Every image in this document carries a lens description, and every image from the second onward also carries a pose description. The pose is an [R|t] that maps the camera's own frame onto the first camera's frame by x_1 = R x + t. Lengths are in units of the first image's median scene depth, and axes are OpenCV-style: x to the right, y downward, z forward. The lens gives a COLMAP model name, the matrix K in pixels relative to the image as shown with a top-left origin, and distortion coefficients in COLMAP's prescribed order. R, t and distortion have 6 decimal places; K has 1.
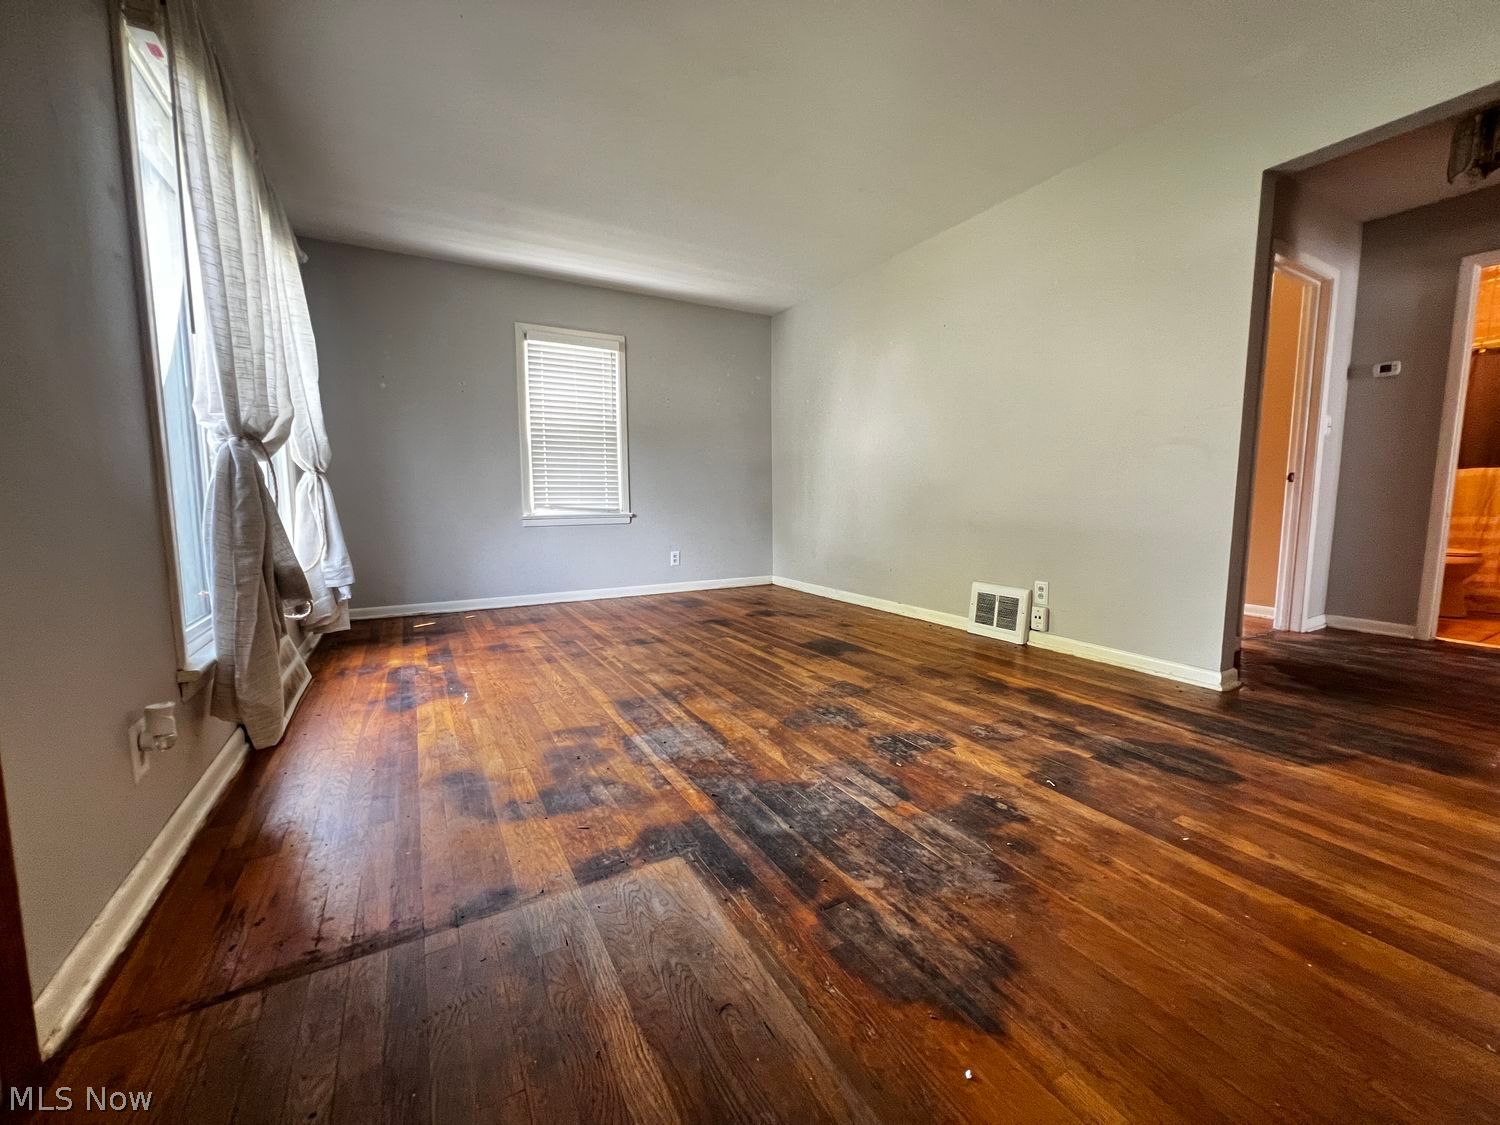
lens RADIAL K [[600.3, 0, 750.1], [0, 600.3, 563.2], [0, 0, 1]] dist [-0.000511, -0.001148]
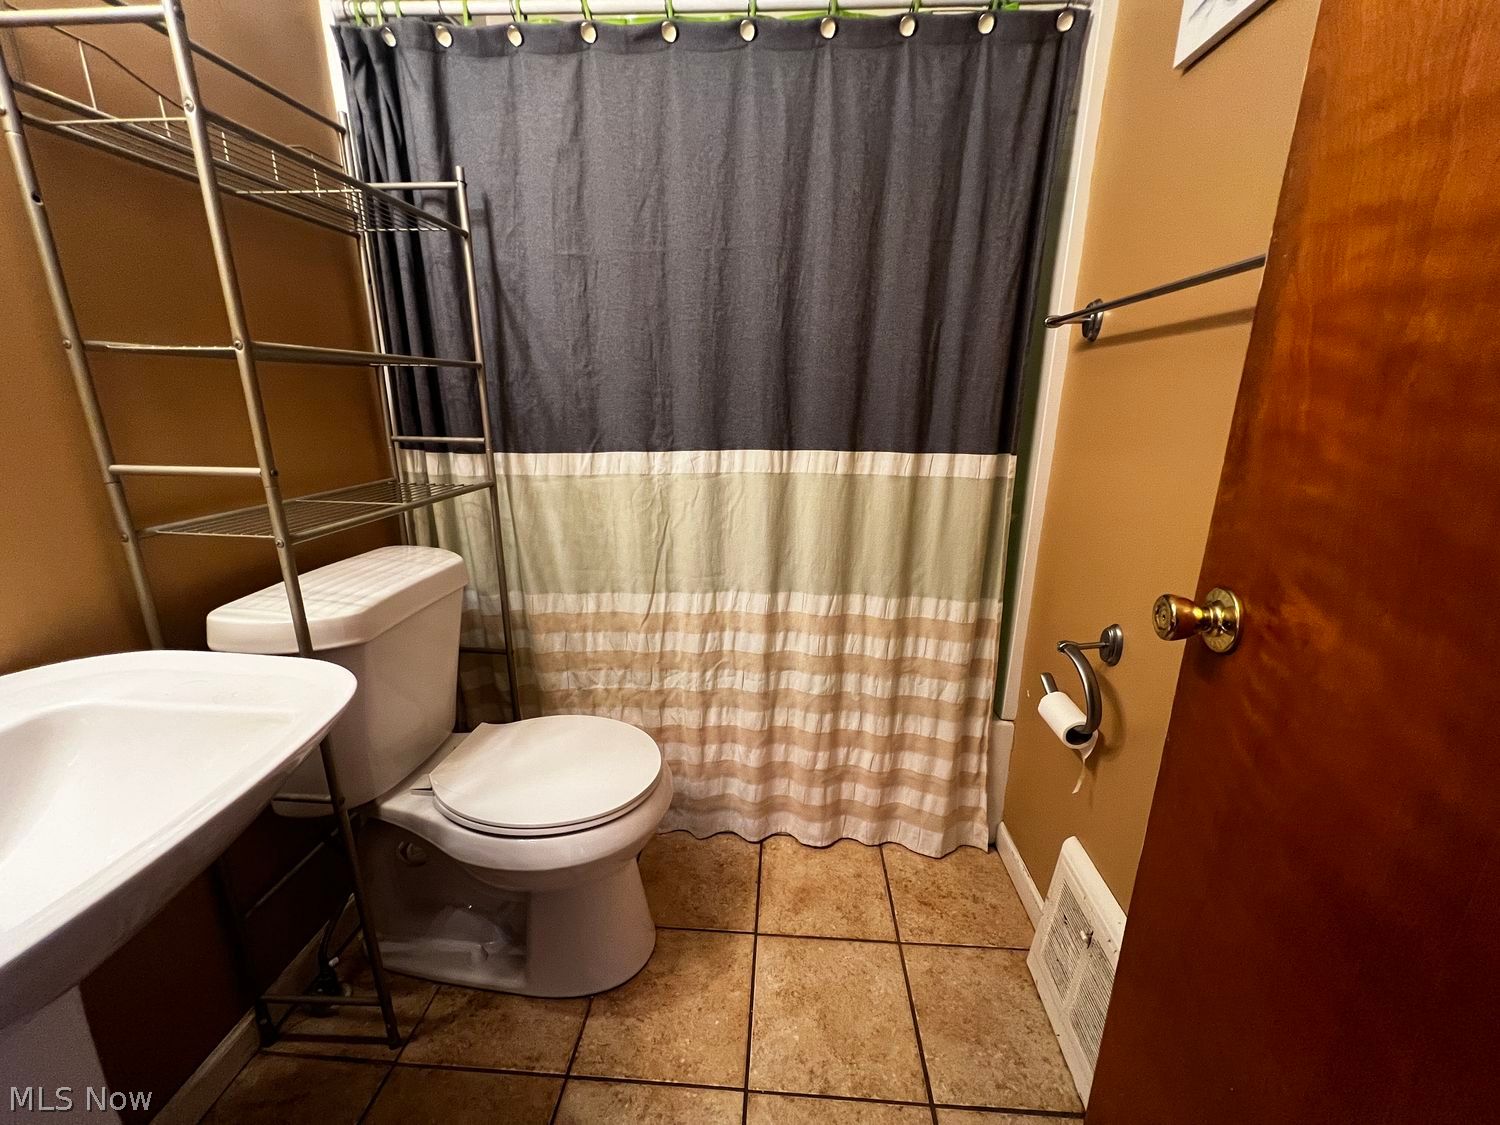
lens RADIAL K [[602.7, 0, 750.6], [0, 602.7, 563.3], [0, 0, 1]] dist [0.000007, 0.000000]
pose [[0.550831, -0.218597, 0.805482, 0.971521], [0.082488, 0.974625, 0.208091, -0.165660], [-0.830531, -0.048180, 0.554885, 0.756575]]
